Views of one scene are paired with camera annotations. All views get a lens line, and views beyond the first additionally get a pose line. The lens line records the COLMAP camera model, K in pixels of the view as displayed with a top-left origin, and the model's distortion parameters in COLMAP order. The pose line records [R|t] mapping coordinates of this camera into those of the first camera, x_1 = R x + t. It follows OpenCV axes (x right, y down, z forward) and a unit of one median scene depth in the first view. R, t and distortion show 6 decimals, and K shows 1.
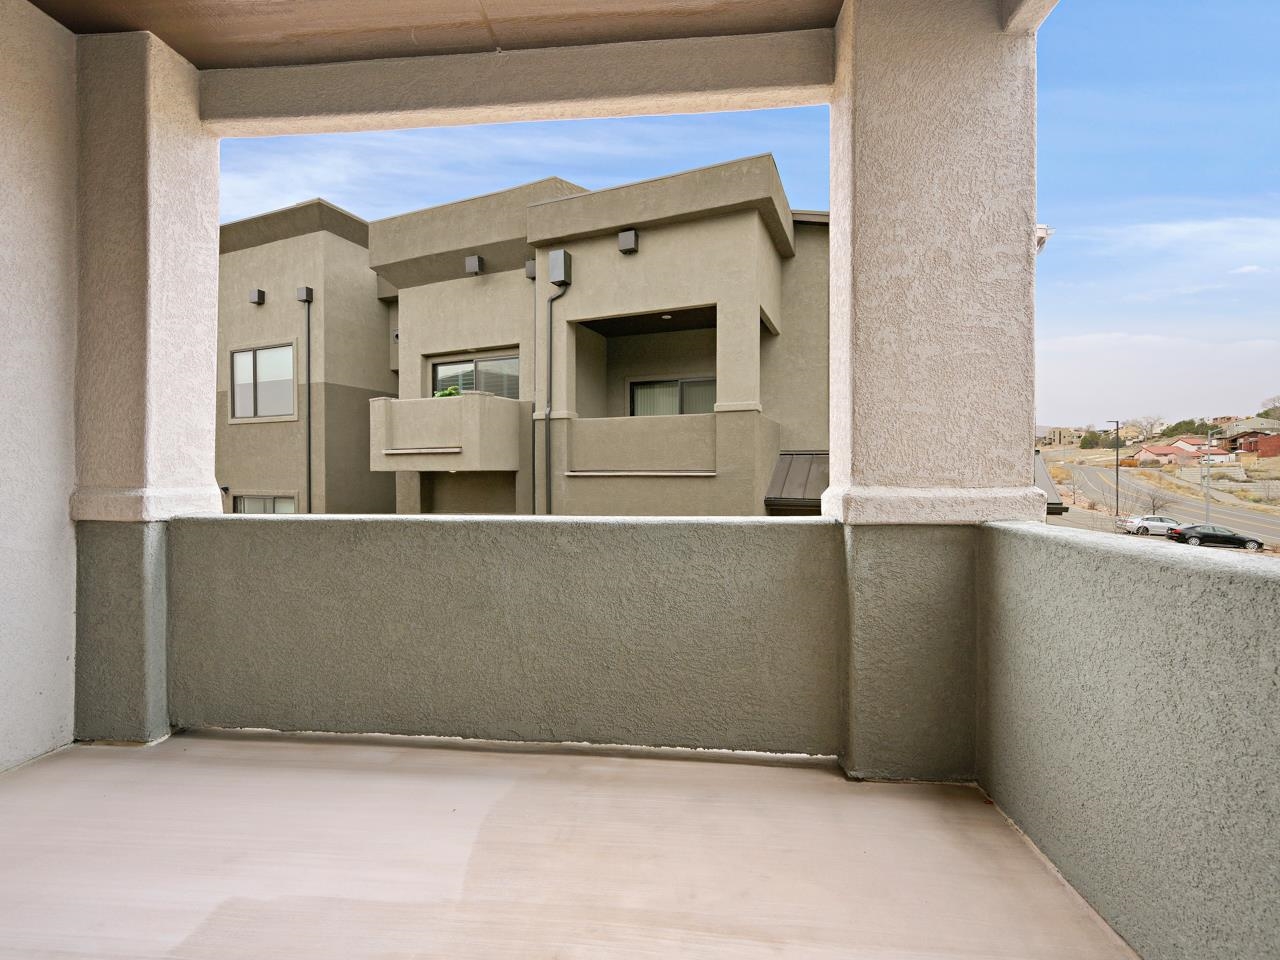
lens RADIAL K [[566.9, 0, 640.1], [0, 566.9, 477.9], [0, 0, 1]] dist [-0.001749, 0.000668]
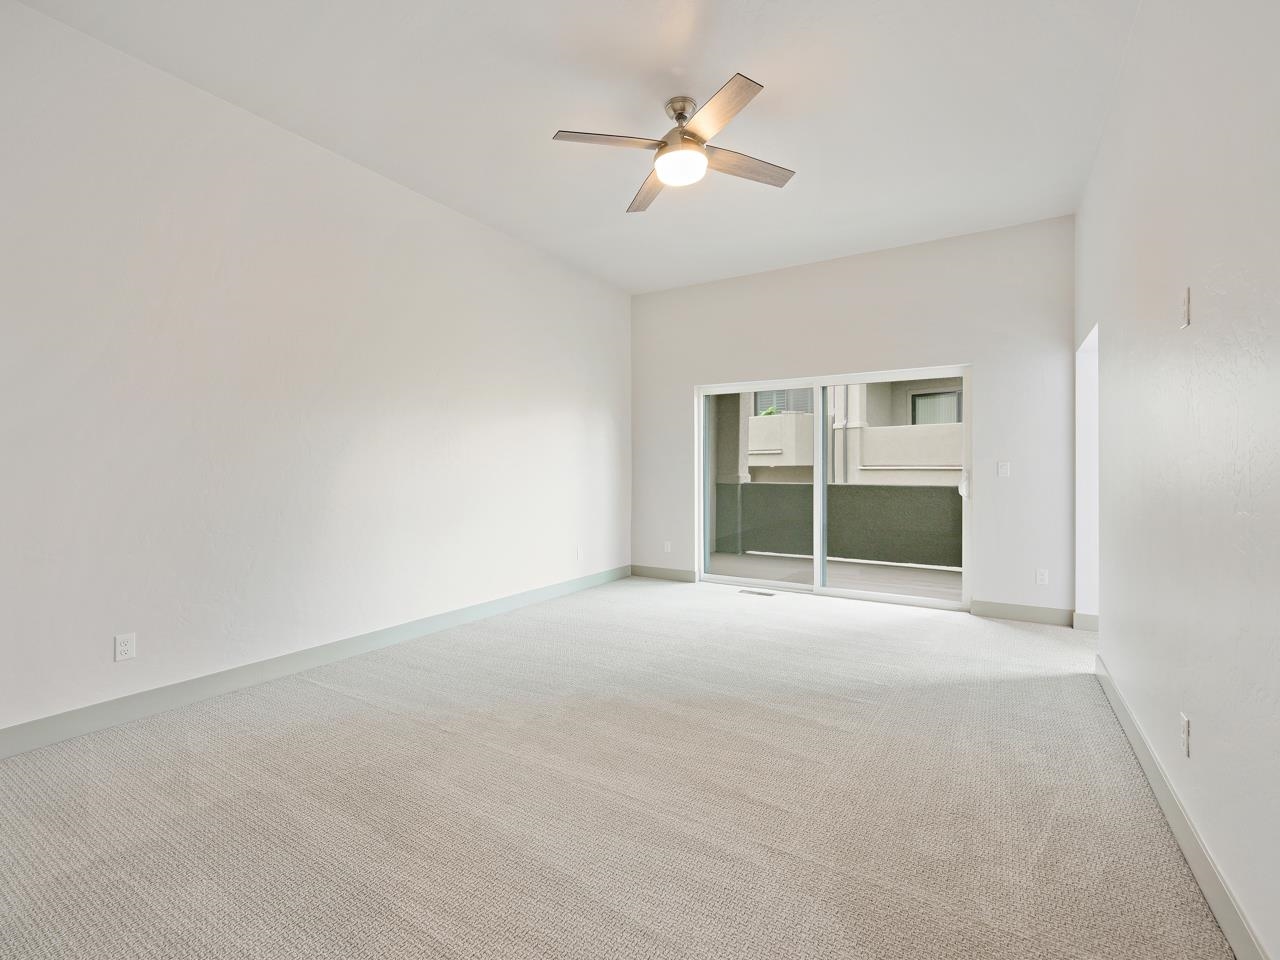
lens RADIAL K [[566.9, 0, 618.0], [0, 566.9, 468.3], [0, 0, 1]] dist [-0.001749, 0.000668]
pose [[0.877851, -0.003369, -0.478922, 0.013692], [0.000824, 0.999984, -0.005525, 0.001231], [0.478933, 0.004455, 0.877840, -0.486634]]
